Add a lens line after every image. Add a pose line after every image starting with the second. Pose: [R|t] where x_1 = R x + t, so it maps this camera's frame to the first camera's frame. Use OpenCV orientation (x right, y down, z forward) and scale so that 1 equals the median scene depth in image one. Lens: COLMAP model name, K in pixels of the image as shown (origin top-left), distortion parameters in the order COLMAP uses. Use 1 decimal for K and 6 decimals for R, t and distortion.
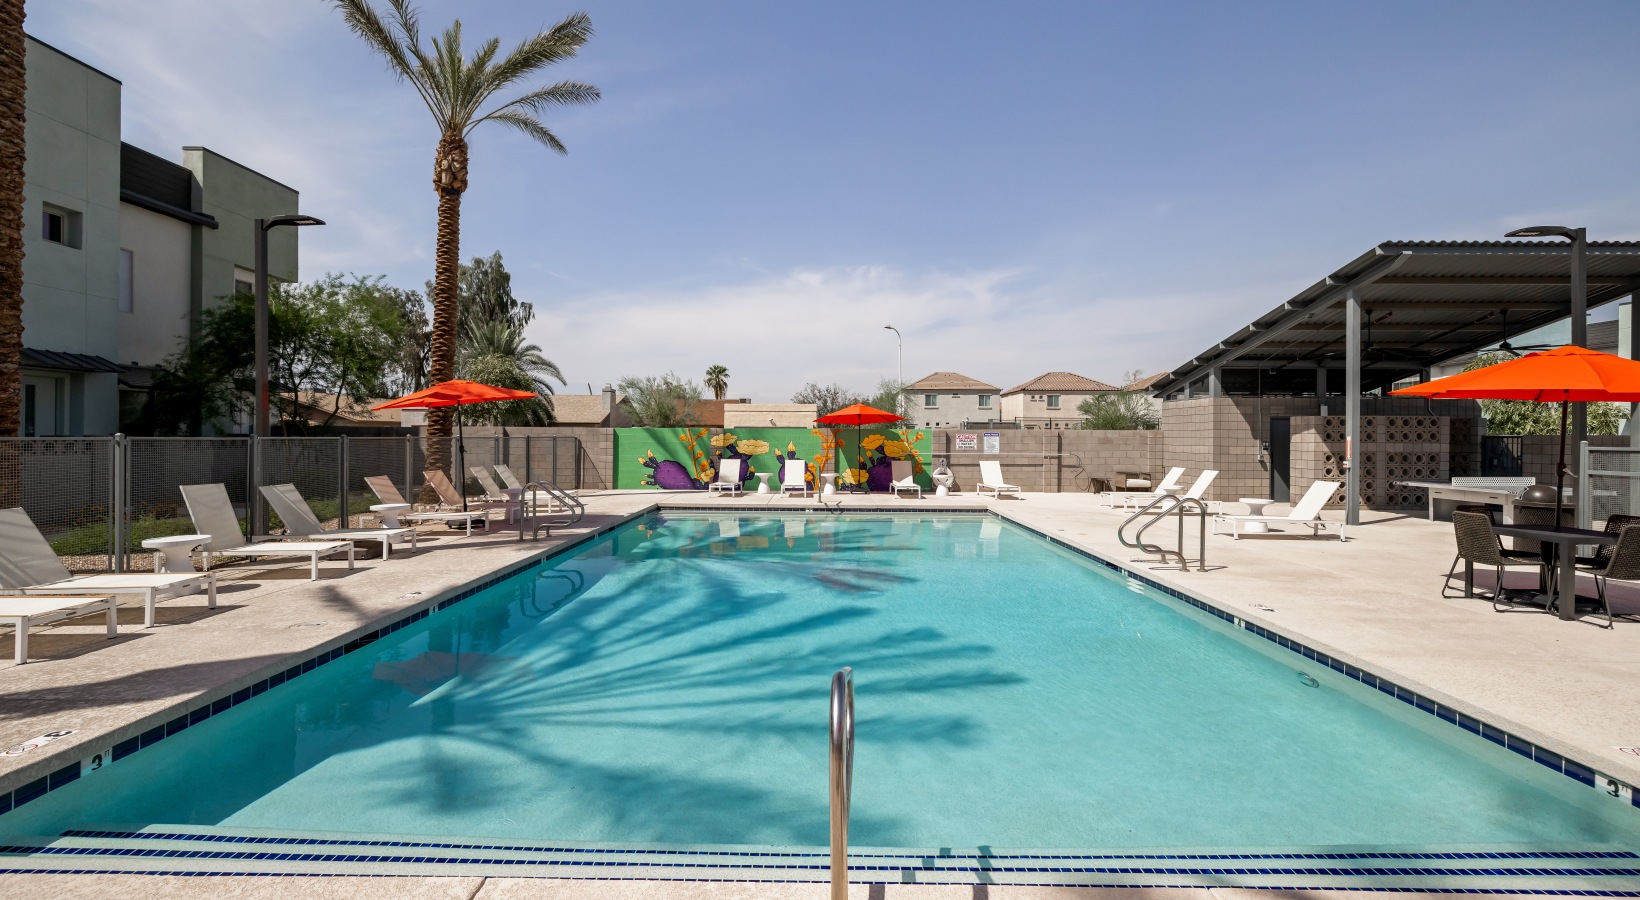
lens RADIAL K [[711.5, 0, 813.5], [0, 711.5, 444.7], [0, 0, 1]] dist [0.000287, 0.000120]
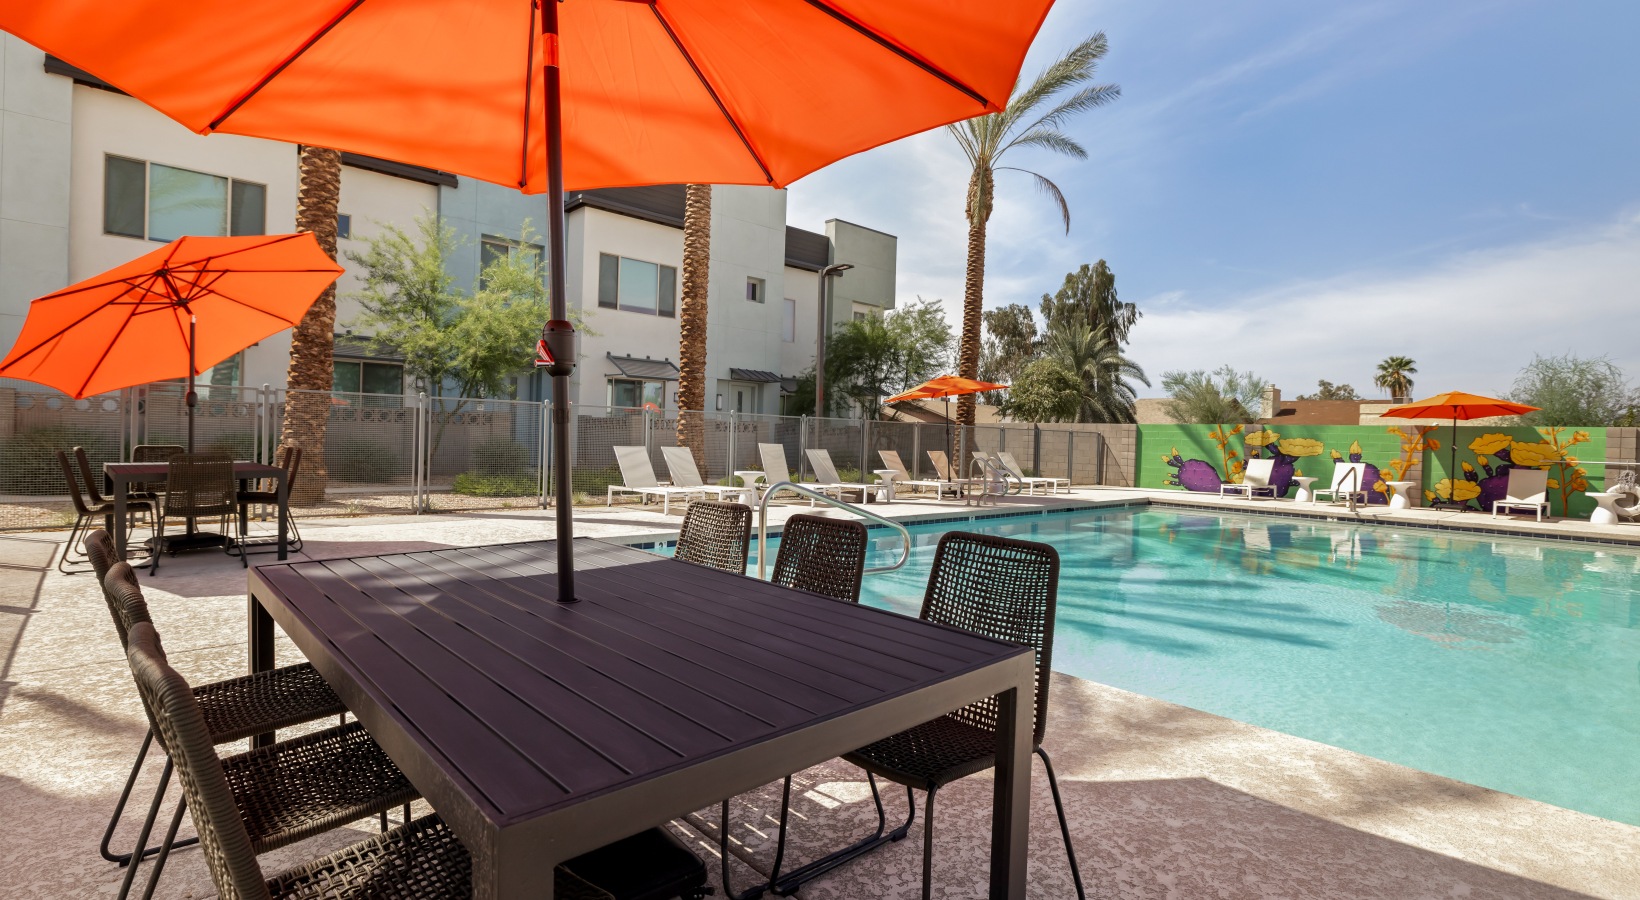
lens RADIAL K [[763.7, 0, 820.0], [0, 763.7, 450.0], [0, 0, 1]] dist [0.002539, 0.000406]
pose [[0.701520, 0.027024, -0.712137, 0.169230], [-0.032629, 0.999451, 0.005784, 0.021289], [0.711902, 0.019179, 0.702017, -0.044647]]
